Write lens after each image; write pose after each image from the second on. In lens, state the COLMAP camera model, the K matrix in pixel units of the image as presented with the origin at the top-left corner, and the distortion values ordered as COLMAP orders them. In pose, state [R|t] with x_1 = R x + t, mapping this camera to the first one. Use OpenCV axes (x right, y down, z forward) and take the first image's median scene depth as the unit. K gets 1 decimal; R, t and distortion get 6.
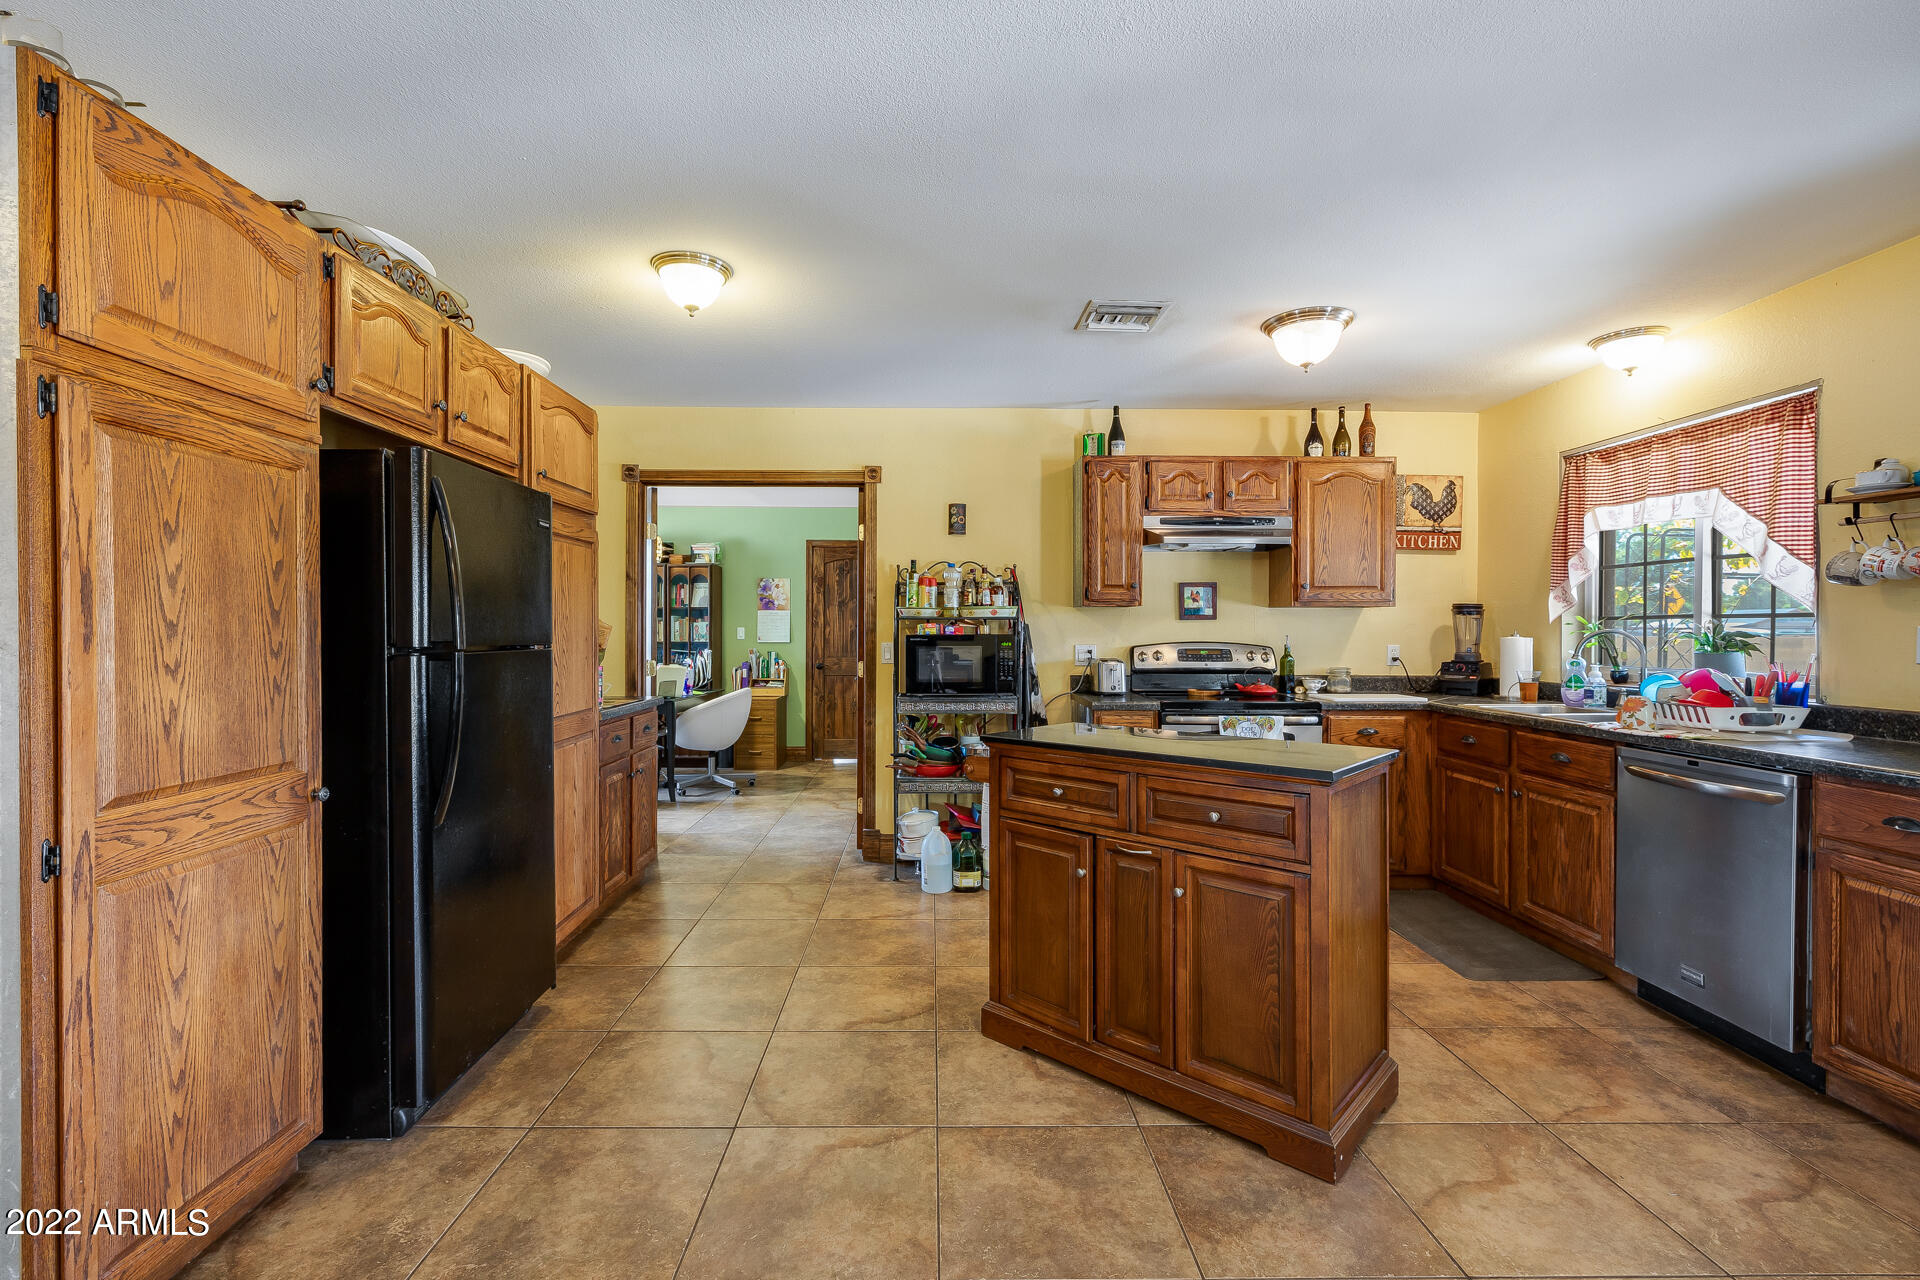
lens RADIAL K [[812.3, 0, 949.9], [0, 812.3, 634.4], [0, 0, 1]] dist [-0.007271, 0.001426]
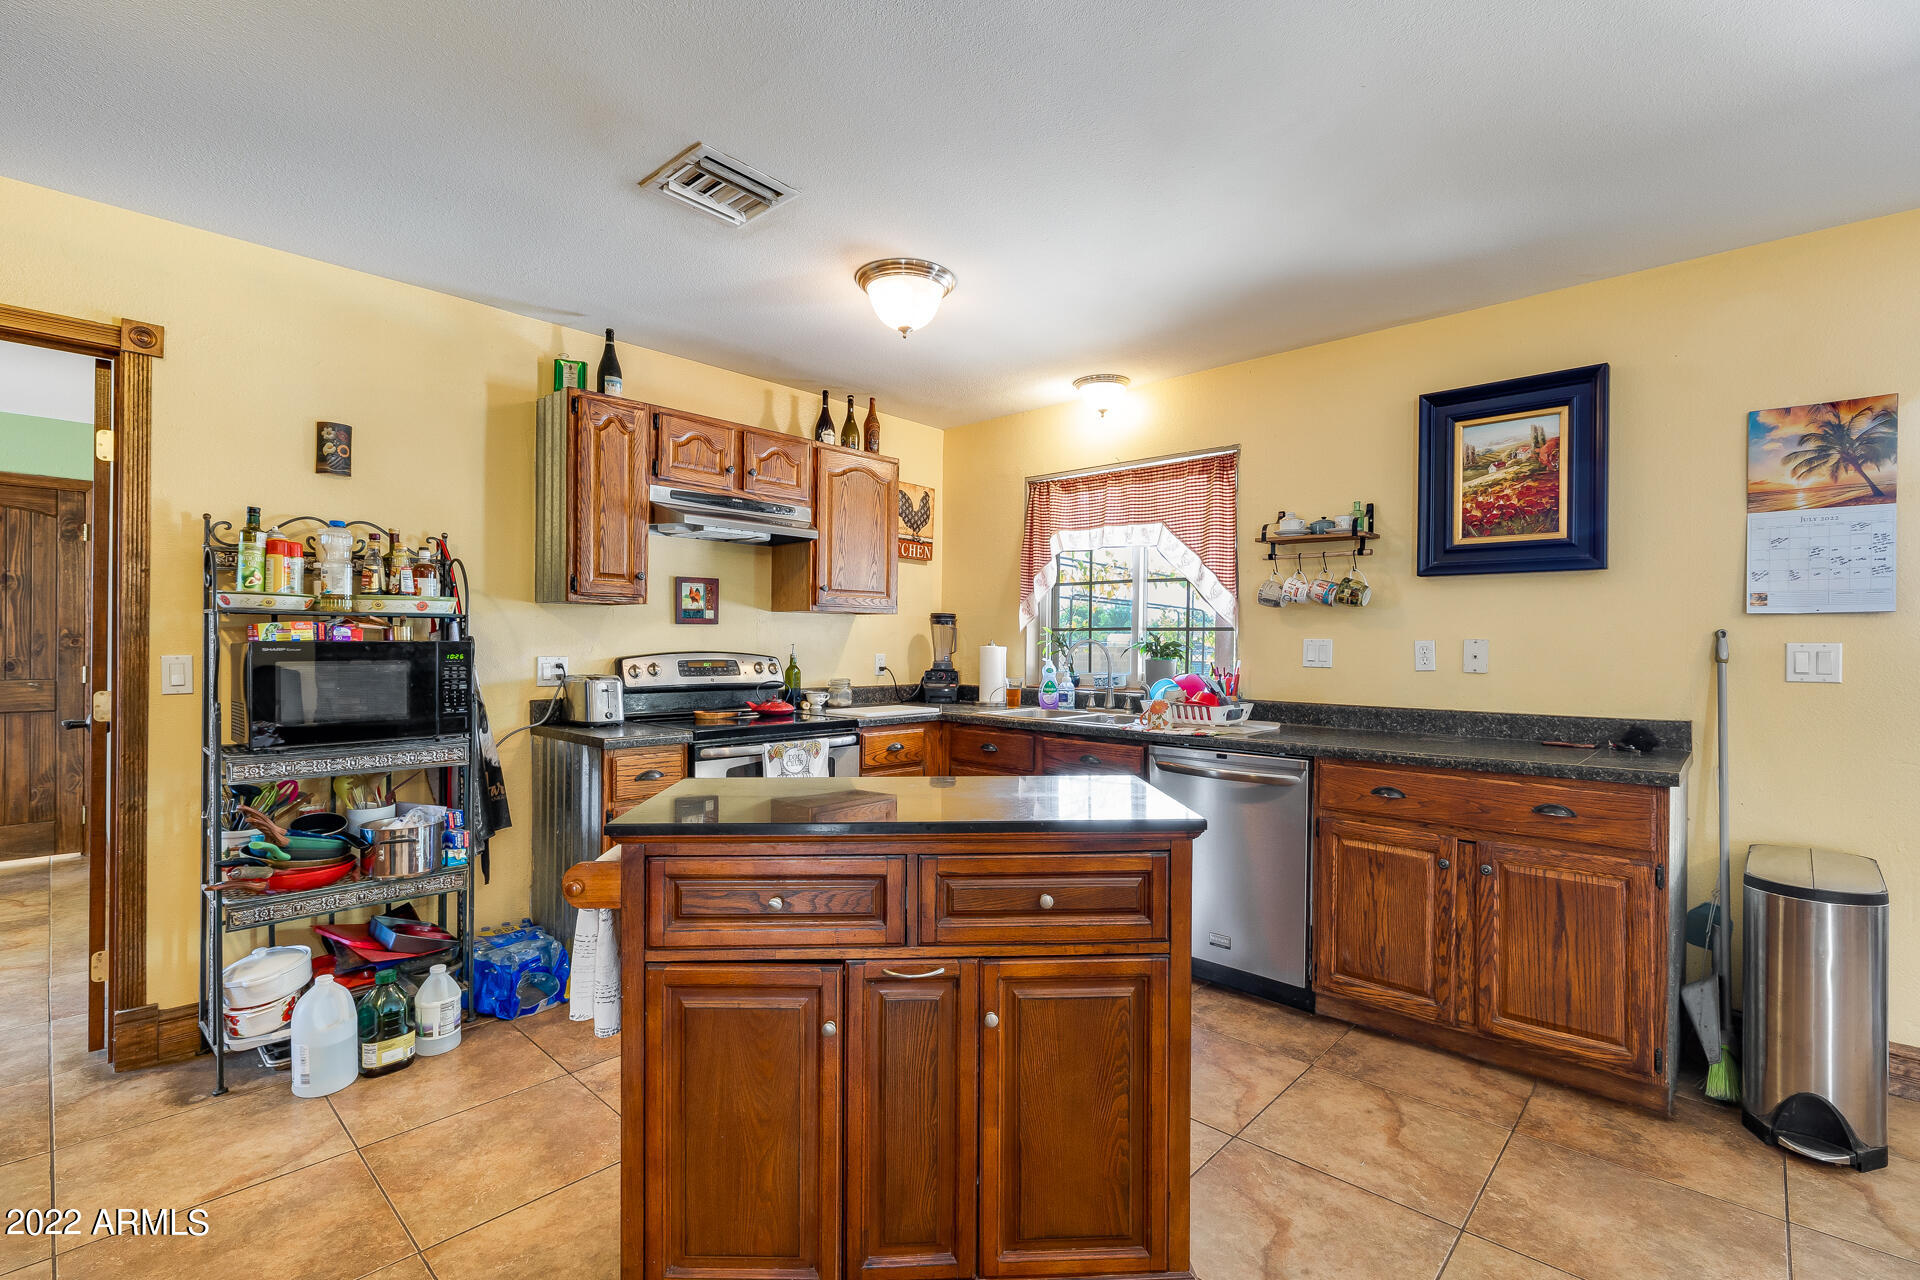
lens RADIAL K [[842.5, 0, 957.1], [0, 842.5, 644.6], [0, 0, 1]] dist [-0.010111, 0.001539]
pose [[0.699728, 0.001921, 0.714406, -0.120512], [-0.004021, 0.999991, 0.001250, 0.000151], [-0.714398, -0.003748, 0.699730, 0.256483]]
